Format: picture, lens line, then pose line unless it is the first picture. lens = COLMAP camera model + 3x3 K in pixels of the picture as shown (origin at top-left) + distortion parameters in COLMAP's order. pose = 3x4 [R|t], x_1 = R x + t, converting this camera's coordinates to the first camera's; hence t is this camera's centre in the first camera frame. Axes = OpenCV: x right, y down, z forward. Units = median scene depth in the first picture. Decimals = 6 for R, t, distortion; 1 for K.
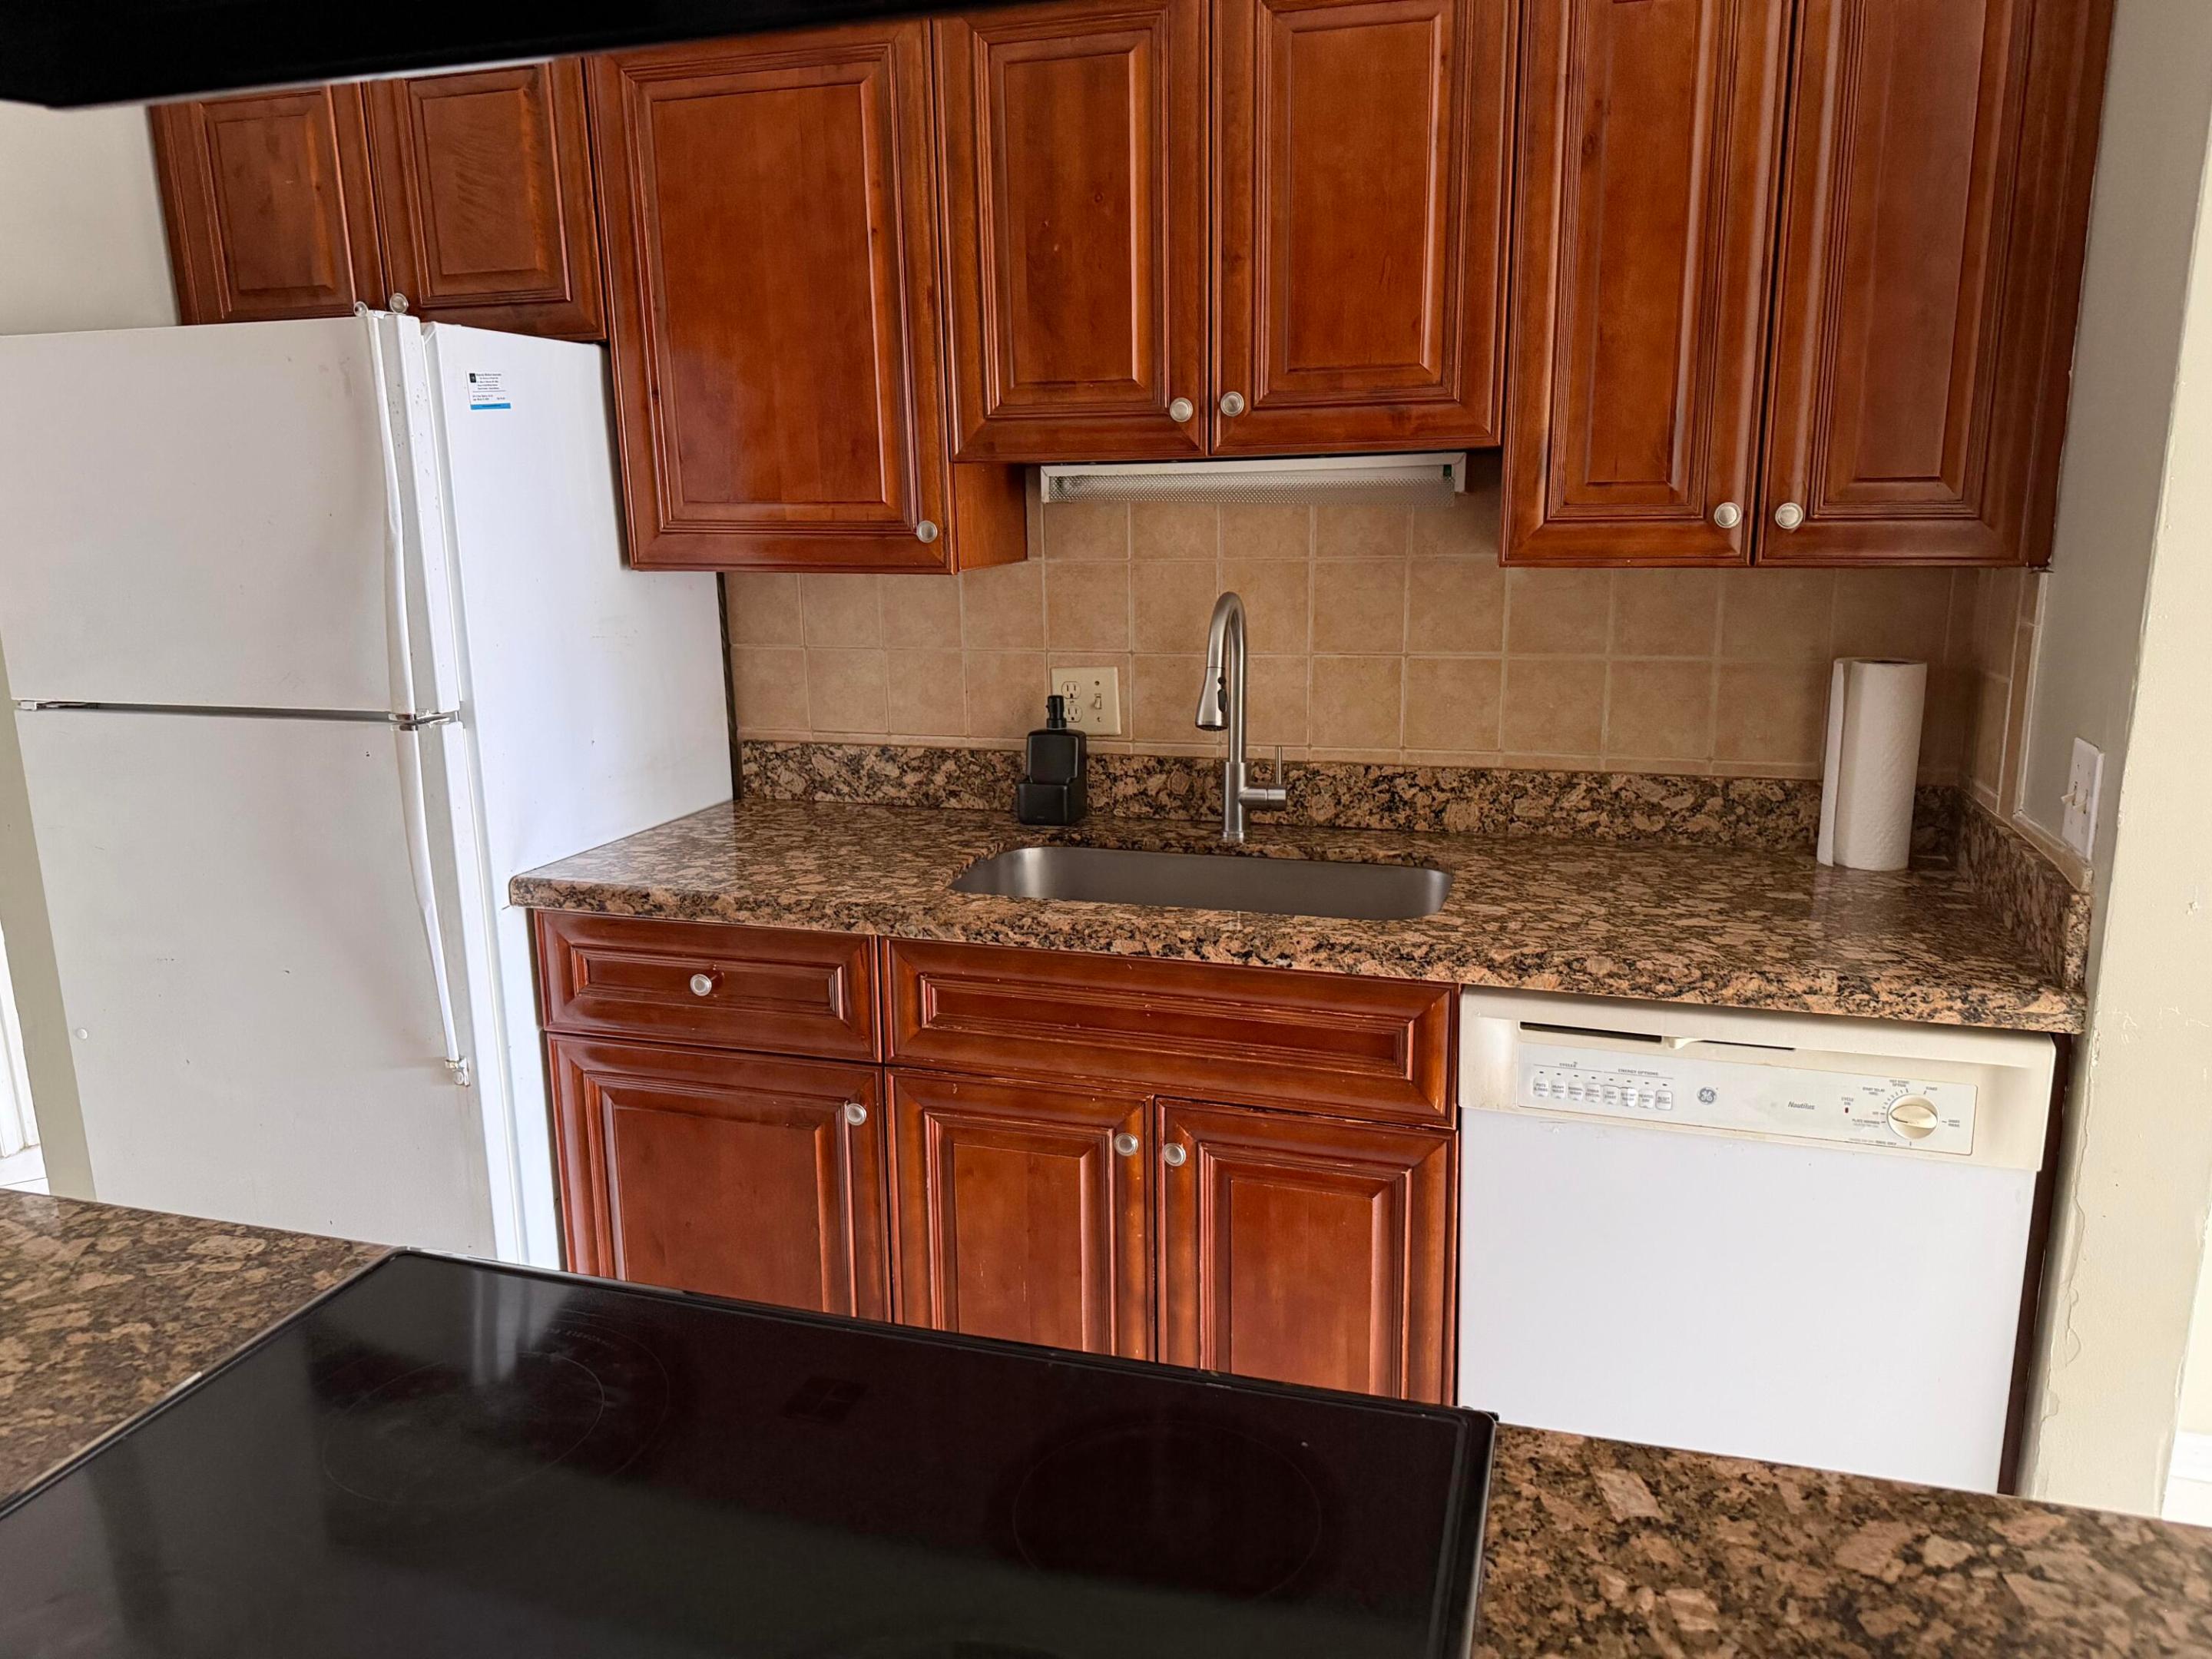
lens RADIAL K [[1548.5, 0, 1103.8], [0, 1548.5, 822.3], [0, 0, 1]] dist [0.099811, -0.132902]
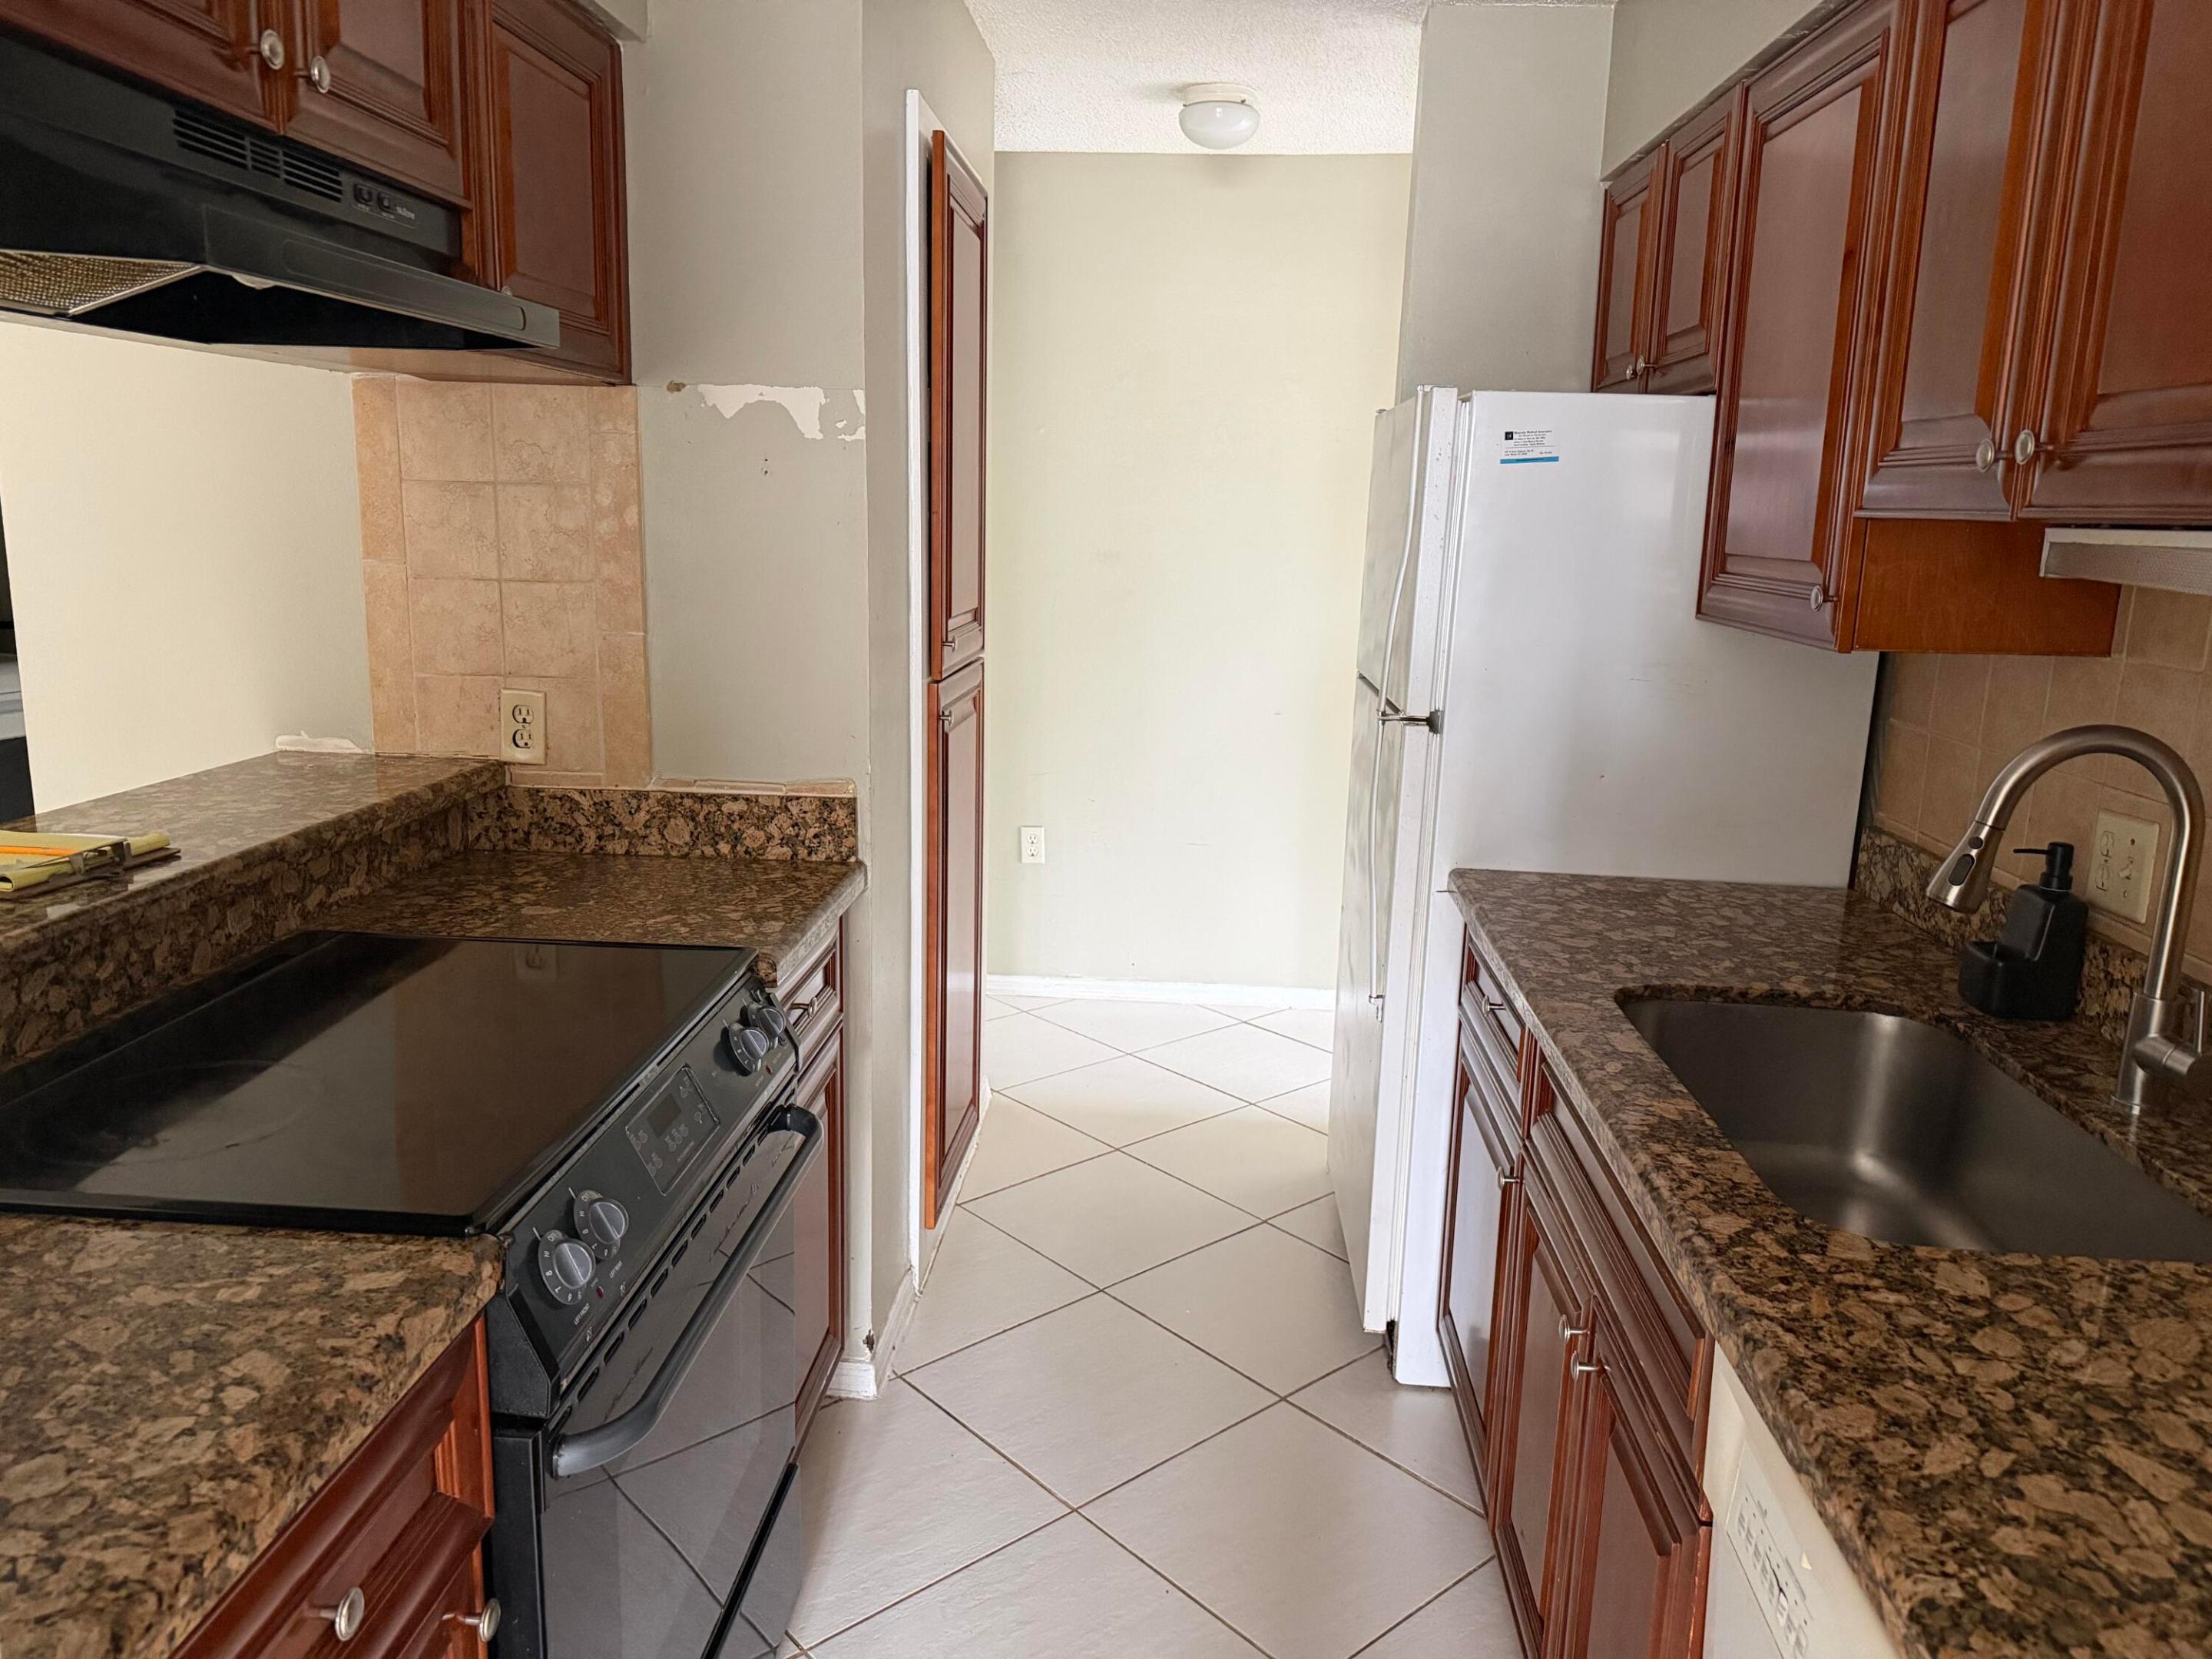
lens RADIAL K [[1548.5, 0, 1103.8], [0, 1548.5, 822.3], [0, 0, 1]] dist [0.099811, -0.132902]
pose [[0.228210, 0.216083, -0.949330, 0.732660], [-0.234718, 0.958512, 0.161749, -0.138675], [0.944895, 0.185912, 0.269461, 0.505081]]
